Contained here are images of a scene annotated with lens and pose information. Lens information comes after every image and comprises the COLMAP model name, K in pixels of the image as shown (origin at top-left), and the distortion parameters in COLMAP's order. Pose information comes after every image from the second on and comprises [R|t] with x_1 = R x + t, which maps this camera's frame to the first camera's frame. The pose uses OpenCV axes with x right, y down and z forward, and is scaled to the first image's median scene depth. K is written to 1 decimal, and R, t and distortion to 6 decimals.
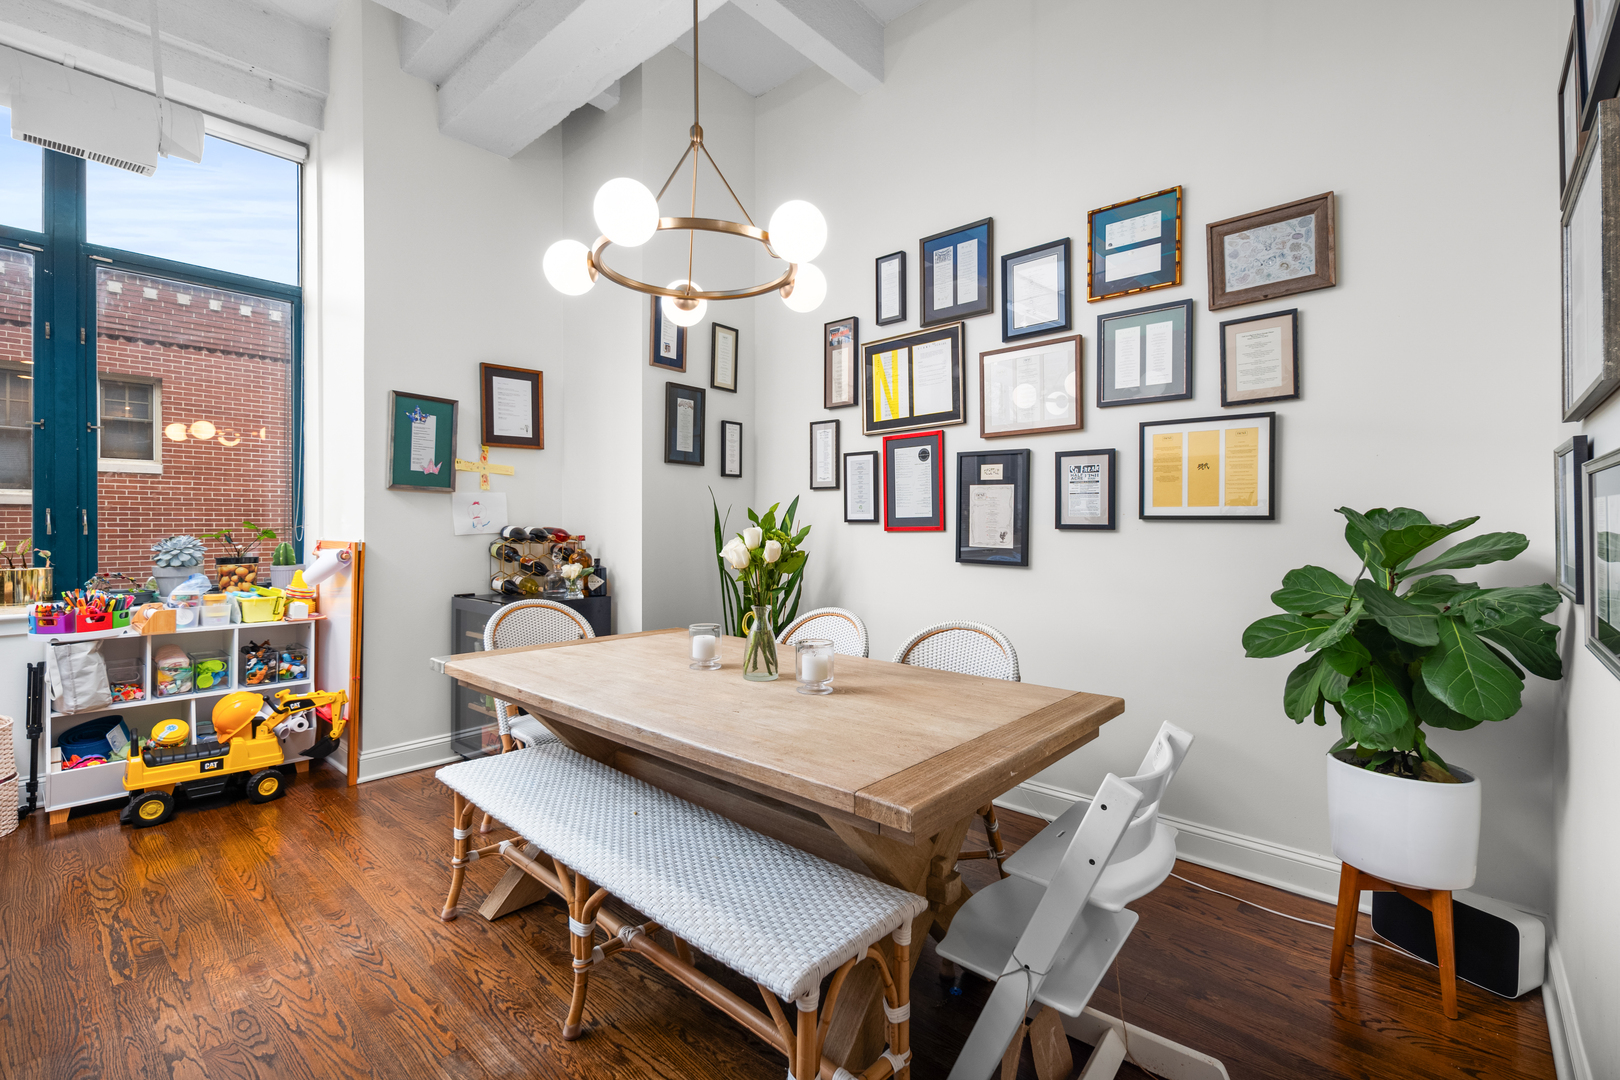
lens RADIAL K [[725.1, 0, 820.3], [0, 725.1, 528.2], [0, 0, 1]] dist [0.004757, -0.002315]
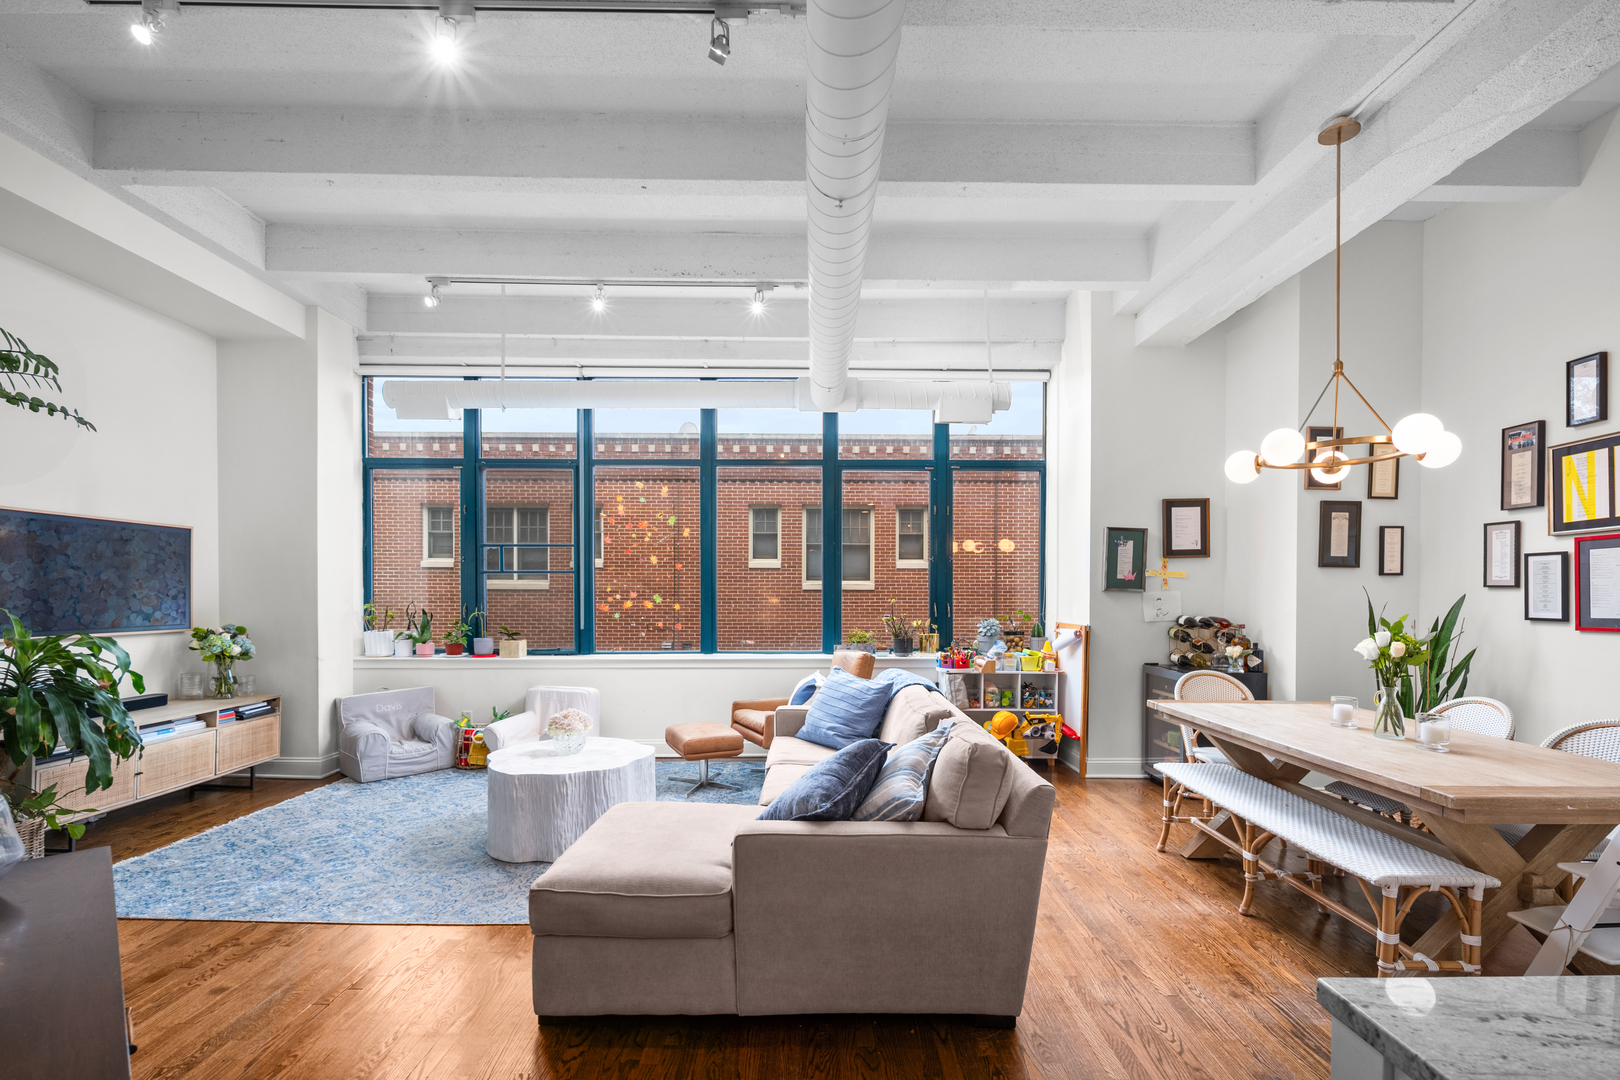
lens RADIAL K [[725.1, 0, 812.0], [0, 725.1, 601.5], [0, 0, 1]] dist [0.004757, -0.002315]
pose [[0.669875, 0.008151, -0.742429, 0.127983], [-0.004993, 0.999967, 0.006473, -0.038007], [0.742457, -0.000629, 0.669893, -0.472352]]
